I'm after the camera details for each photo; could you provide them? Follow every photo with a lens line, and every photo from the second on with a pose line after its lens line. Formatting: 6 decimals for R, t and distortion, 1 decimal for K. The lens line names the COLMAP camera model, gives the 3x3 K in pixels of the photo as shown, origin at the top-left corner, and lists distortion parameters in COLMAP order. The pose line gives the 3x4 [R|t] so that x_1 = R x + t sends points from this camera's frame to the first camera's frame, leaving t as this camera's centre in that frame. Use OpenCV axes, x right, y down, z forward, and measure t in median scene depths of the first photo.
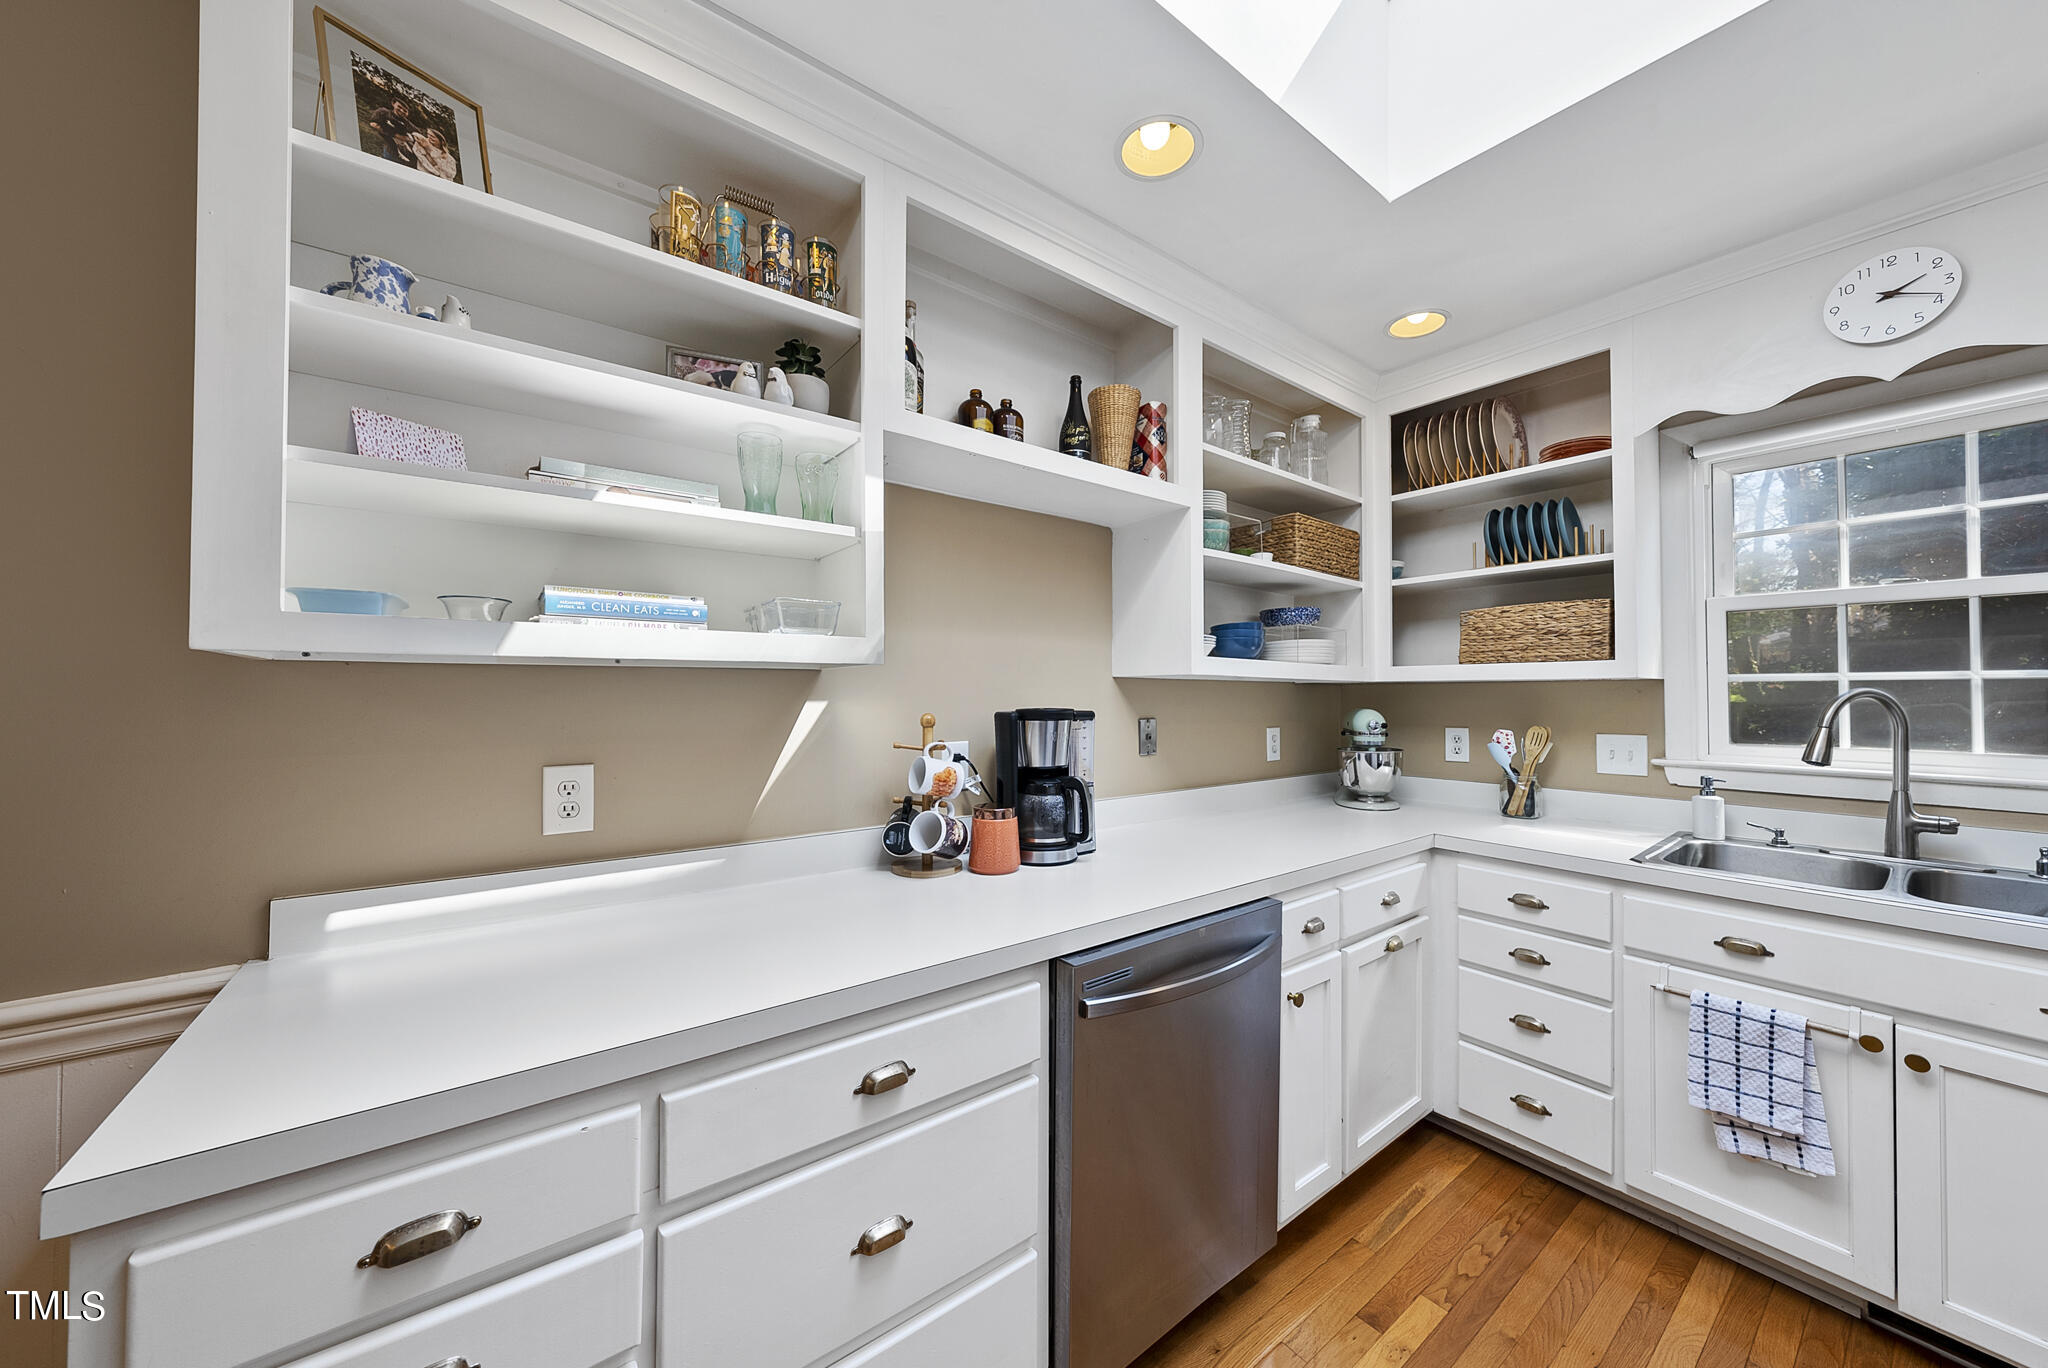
lens RADIAL K [[702.9, 0, 1018.5], [0, 702.9, 682.6], [0, 0, 1]] dist [-0.002732, -0.000250]
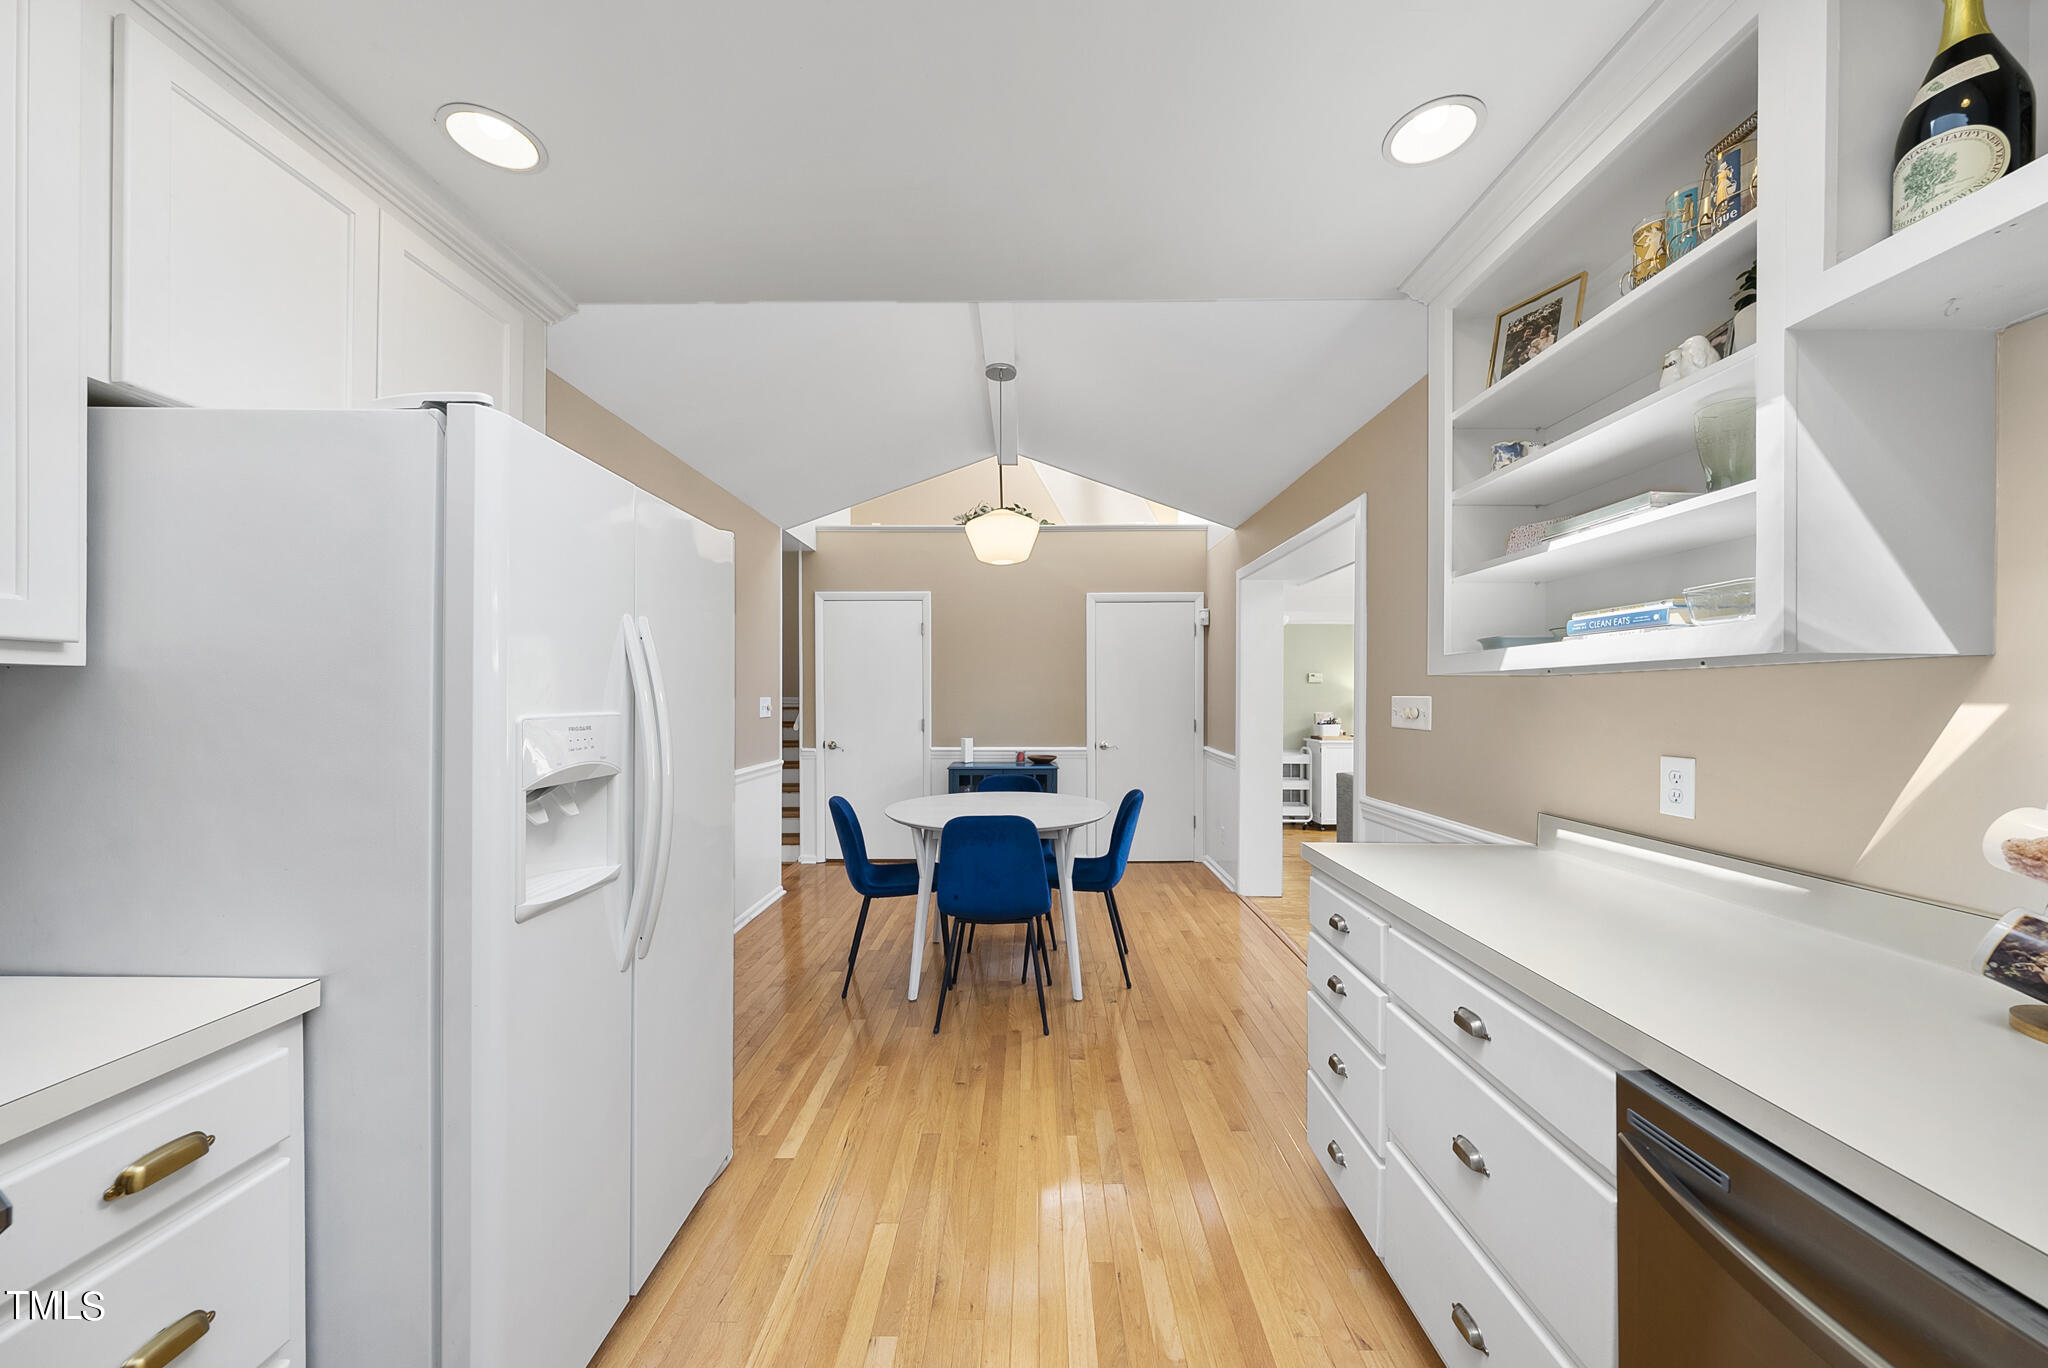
lens RADIAL K [[702.9, 0, 1024.7], [0, 702.9, 695.2], [0, 0, 1]] dist [-0.002732, -0.000250]
pose [[-0.616549, -0.003101, -0.787310, 0.968469], [0.010458, 0.999872, -0.012128, 0.022263], [0.787247, -0.015711, -0.616438, 0.935225]]
